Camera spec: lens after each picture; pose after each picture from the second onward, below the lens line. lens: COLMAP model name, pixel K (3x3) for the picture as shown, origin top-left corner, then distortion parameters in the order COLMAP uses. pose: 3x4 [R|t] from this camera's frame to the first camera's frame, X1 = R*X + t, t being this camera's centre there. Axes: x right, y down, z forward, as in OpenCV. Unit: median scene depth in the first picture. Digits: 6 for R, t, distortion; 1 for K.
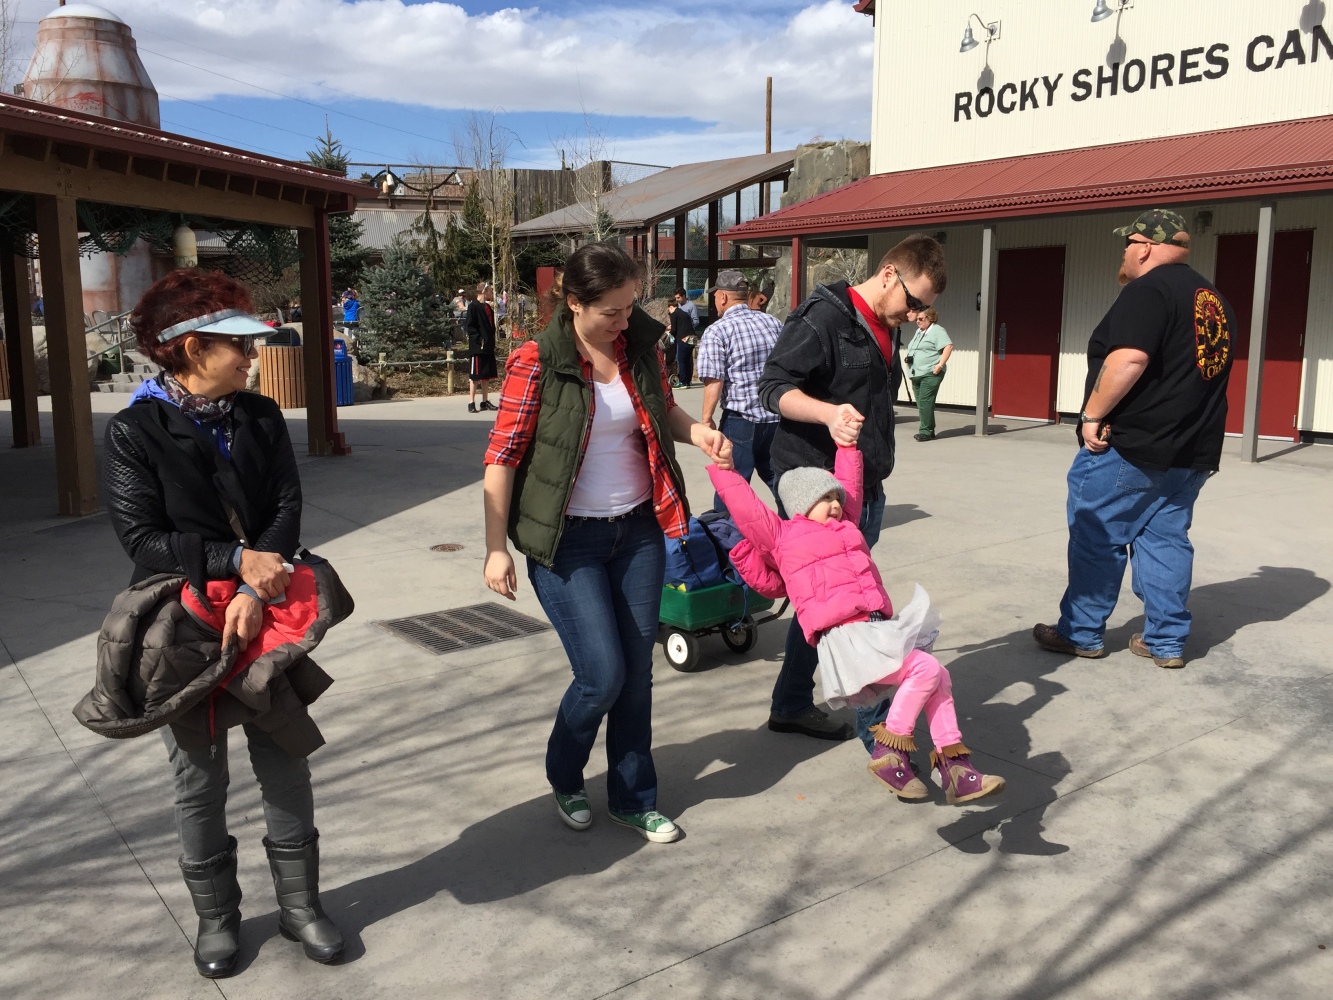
lens RADIAL K [[1133.9, 0, 666.5], [0, 1133.9, 500.0], [0, 0, 1]] dist [0.106076, -0.108701]
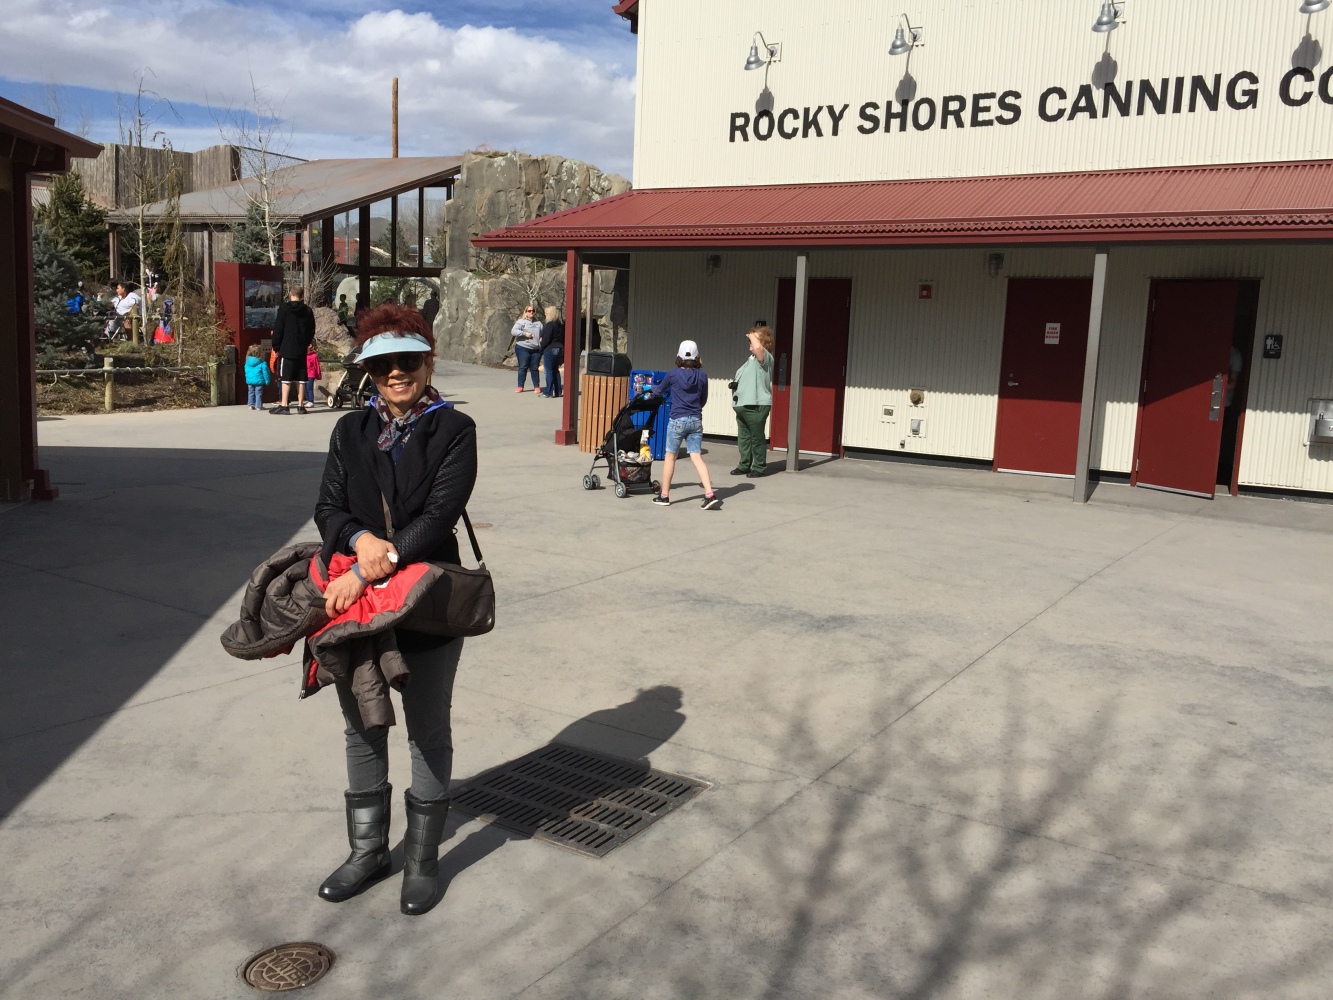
lens RADIAL K [[1133.9, 0, 666.5], [0, 1133.9, 500.0], [0, 0, 1]] dist [0.106076, -0.108701]
pose [[0.937377, -0.008936, 0.348202, -0.144866], [0.013591, 0.999848, -0.010929, -0.022125], [-0.348051, 0.014977, 0.937356, 0.137805]]
